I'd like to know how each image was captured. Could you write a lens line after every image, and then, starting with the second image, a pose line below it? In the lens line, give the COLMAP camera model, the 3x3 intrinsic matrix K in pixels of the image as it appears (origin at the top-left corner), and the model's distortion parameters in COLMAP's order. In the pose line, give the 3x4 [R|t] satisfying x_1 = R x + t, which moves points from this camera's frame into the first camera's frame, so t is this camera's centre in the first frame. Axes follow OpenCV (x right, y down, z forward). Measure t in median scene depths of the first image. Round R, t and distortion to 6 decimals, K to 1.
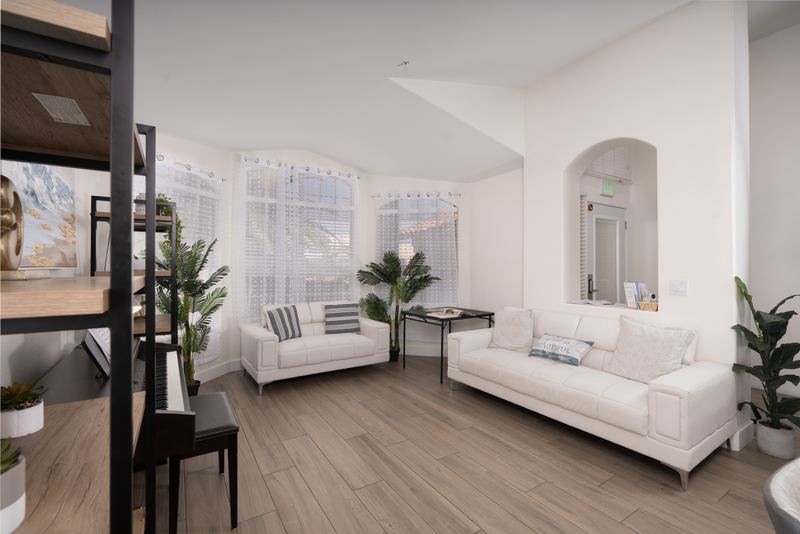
lens RADIAL K [[363.8, 0, 402.2], [0, 363.8, 265.8], [0, 0, 1]] dist [-0.014240, 0.000291]
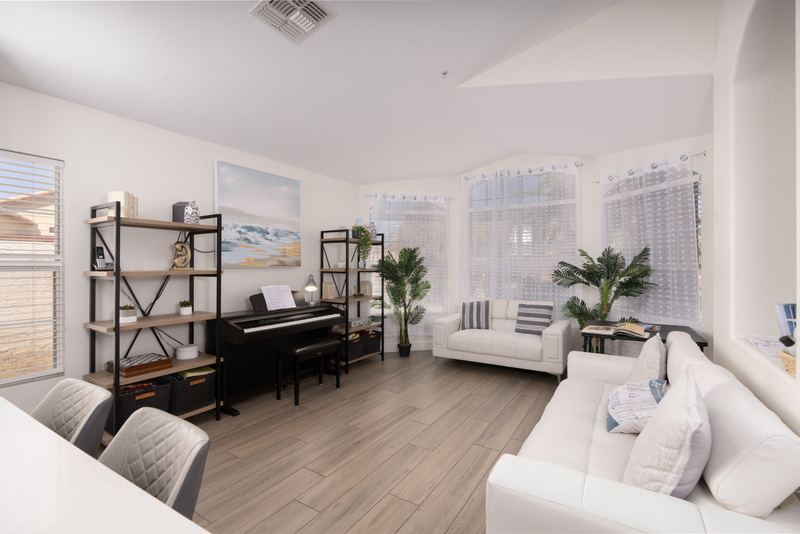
lens RADIAL K [[358.0, 0, 400.4], [0, 358.0, 265.2], [0, 0, 1]] dist [-0.006410, 0.001421]
pose [[0.411006, -0.000491, -0.911632, 0.618220], [0.001680, 0.999999, 0.000219, -0.000962], [0.911631, -0.001622, 0.411006, 0.309143]]
